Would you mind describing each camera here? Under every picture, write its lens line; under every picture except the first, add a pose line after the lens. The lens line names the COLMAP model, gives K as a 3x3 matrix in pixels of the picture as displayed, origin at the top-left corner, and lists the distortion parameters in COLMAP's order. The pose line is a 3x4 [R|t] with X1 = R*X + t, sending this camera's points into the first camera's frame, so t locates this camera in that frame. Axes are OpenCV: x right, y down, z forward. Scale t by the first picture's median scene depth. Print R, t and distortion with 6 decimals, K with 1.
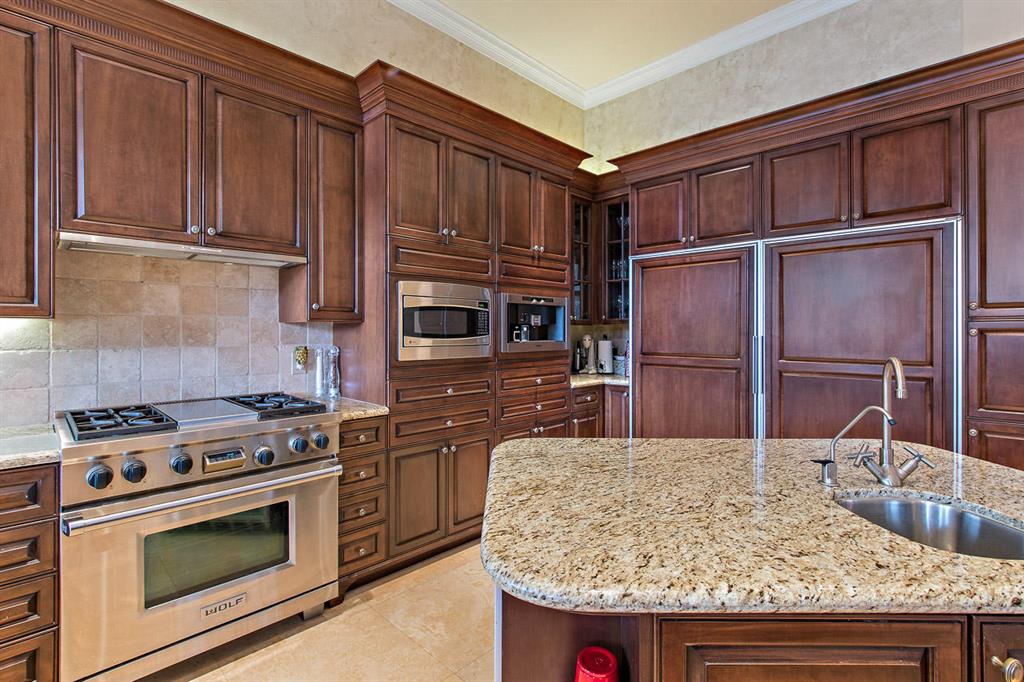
lens RADIAL K [[479.5, 0, 491.4], [0, 479.5, 332.9], [0, 0, 1]] dist [-0.009256, -0.001239]
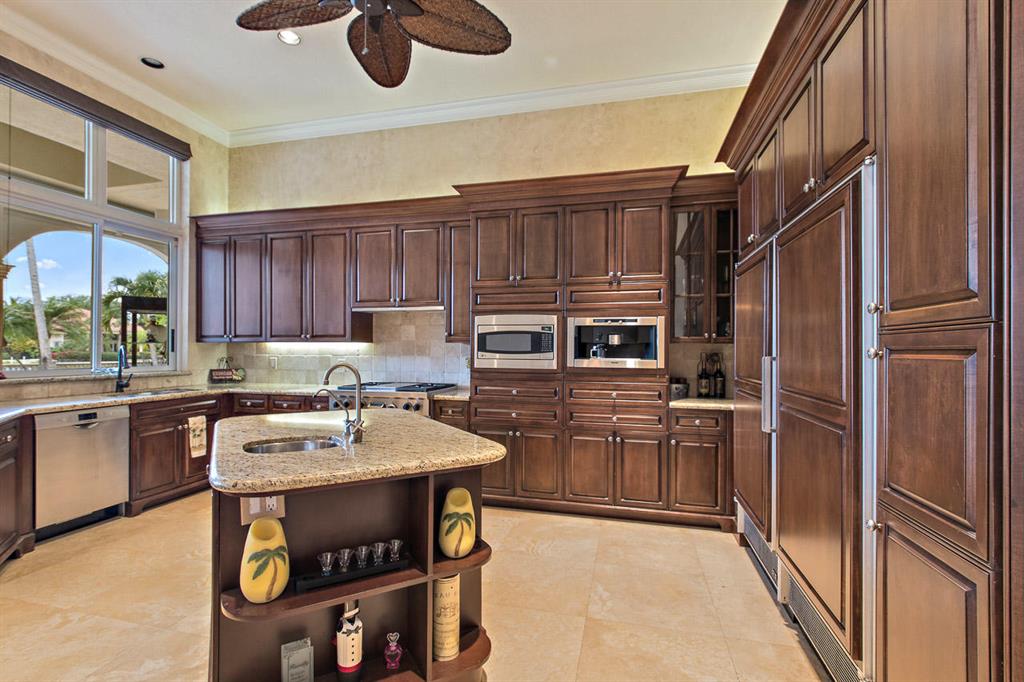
lens RADIAL K [[479.5, 0, 508.9], [0, 479.5, 348.1], [0, 0, 1]] dist [-0.009256, -0.001239]
pose [[0.506200, 0.003865, -0.862407, 1.105927], [-0.007105, 0.999975, 0.000311, -0.006046], [0.862387, 0.005970, 0.506215, 0.277955]]
